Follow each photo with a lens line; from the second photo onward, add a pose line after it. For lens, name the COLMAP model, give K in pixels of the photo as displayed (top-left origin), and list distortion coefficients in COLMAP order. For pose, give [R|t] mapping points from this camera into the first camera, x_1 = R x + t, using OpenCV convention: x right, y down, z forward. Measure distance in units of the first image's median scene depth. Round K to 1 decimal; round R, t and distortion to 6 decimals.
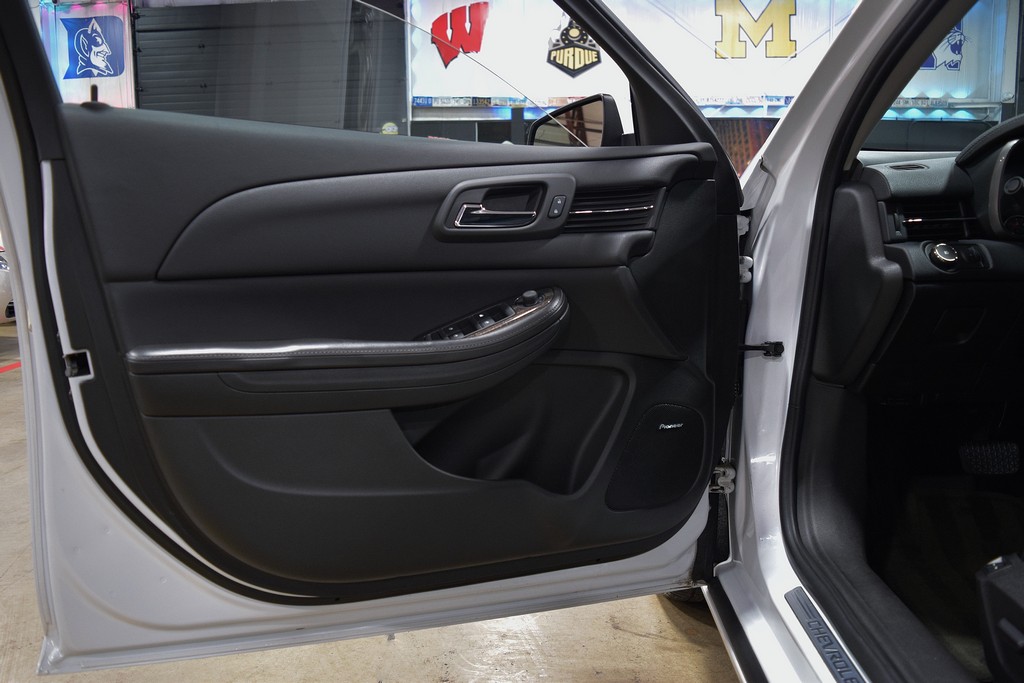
lens RADIAL K [[789.3, 0, 516.6], [0, 789.3, 339.2], [0, 0, 1]] dist [-0.094000, 0.020122]
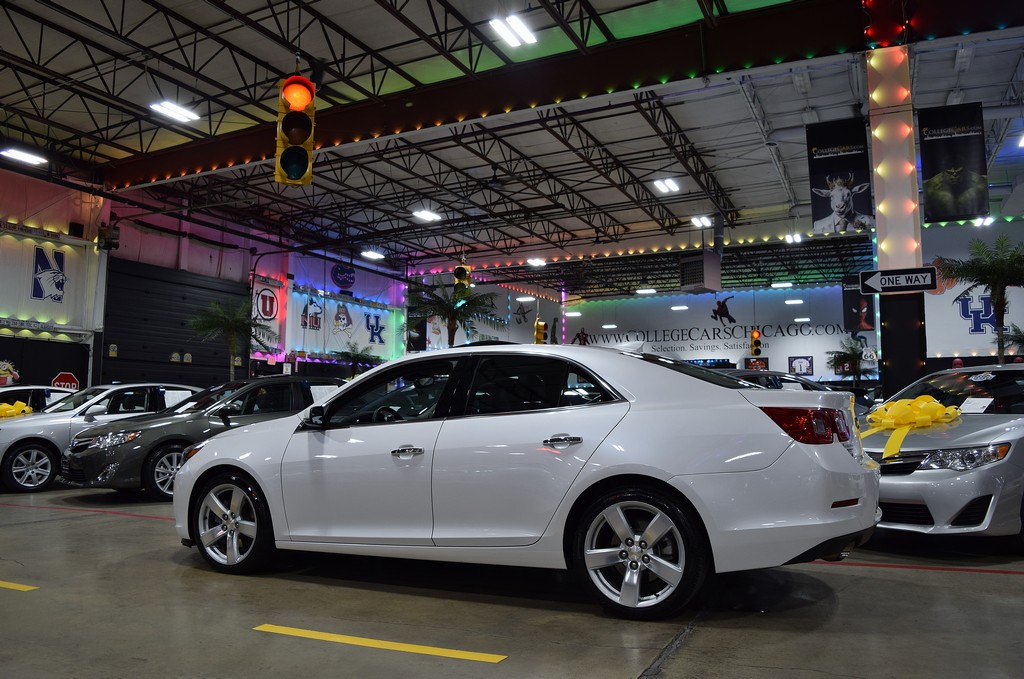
lens RADIAL K [[789.3, 0, 515.3], [0, 789.3, 332.2], [0, 0, 1]] dist [-0.094000, 0.020122]
pose [[0.397870, 0.102262, 0.911725, -0.297200], [0.145803, 0.974091, -0.172884, 0.028680], [-0.905782, 0.201717, 0.372651, -0.170258]]
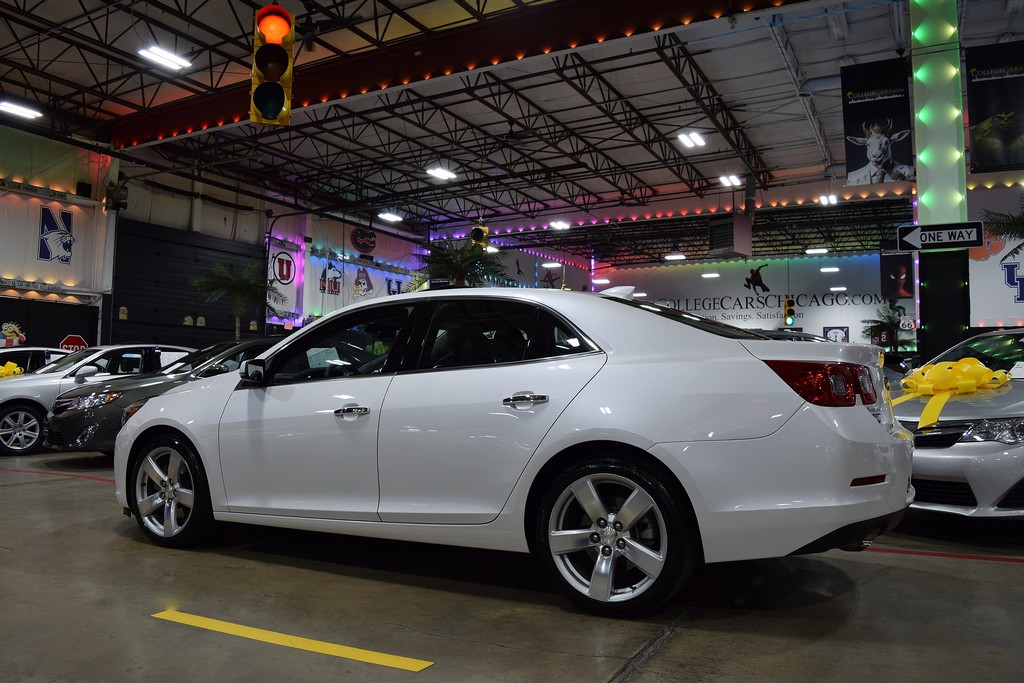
lens RADIAL K [[789.3, 0, 513.0], [0, 789.3, 332.9], [0, 0, 1]] dist [-0.094000, 0.020122]
pose [[0.438119, 0.069878, 0.896197, -0.233395], [0.132718, 0.981020, -0.141372, 0.034298], [-0.889066, 0.180879, 0.420529, -0.172048]]
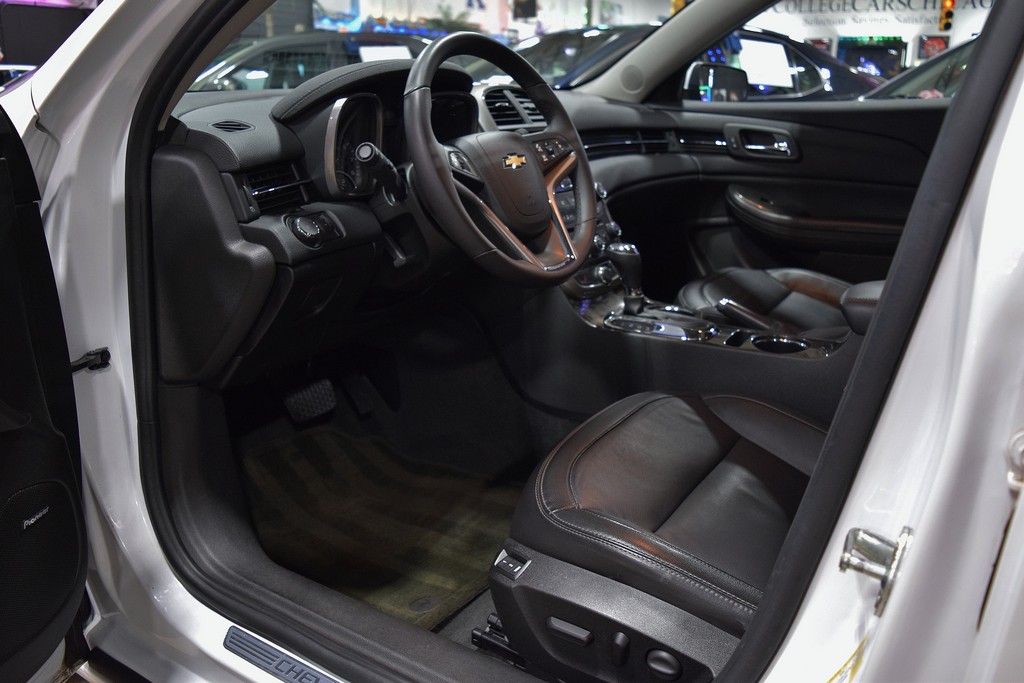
lens RADIAL K [[789.3, 0, 505.3], [0, 789.3, 335.9], [0, 0, 1]] dist [-0.094000, 0.020122]
pose [[0.527794, -0.239457, 0.814920, -0.002023], [0.132368, 0.970904, 0.199562, -0.002635], [-0.838995, 0.002542, 0.544133, 0.005467]]
